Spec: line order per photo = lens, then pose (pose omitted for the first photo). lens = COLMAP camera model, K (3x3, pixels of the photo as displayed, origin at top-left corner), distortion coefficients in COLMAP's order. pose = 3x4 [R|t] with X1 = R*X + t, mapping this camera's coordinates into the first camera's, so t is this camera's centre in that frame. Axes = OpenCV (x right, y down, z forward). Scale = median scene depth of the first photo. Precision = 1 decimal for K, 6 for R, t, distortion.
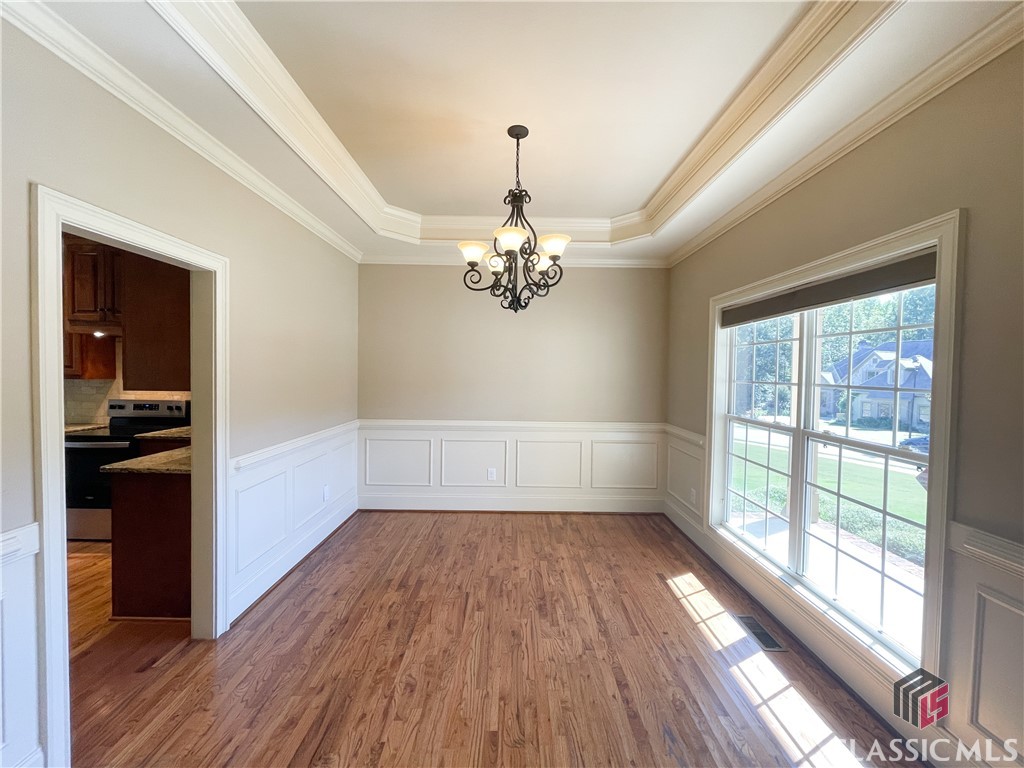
lens RADIAL K [[413.7, 0, 502.8], [0, 413.7, 383.1], [0, 0, 1]] dist [-0.003405, 0.001545]
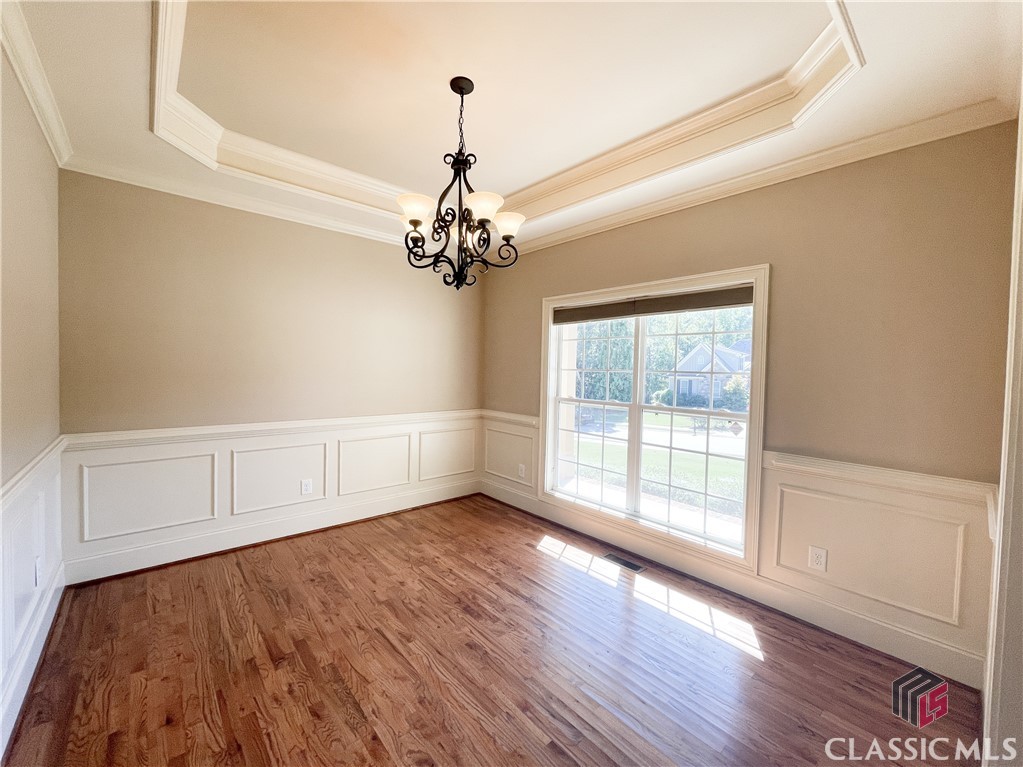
lens RADIAL K [[413.3, 0, 510.1], [0, 413.3, 382.7], [0, 0, 1]] dist [-0.003405, 0.001545]
pose [[0.752668, -0.018761, 0.658133, -0.377067], [0.007553, 0.999774, 0.019863, 0.009835], [-0.658357, -0.009979, 0.752640, 0.205997]]
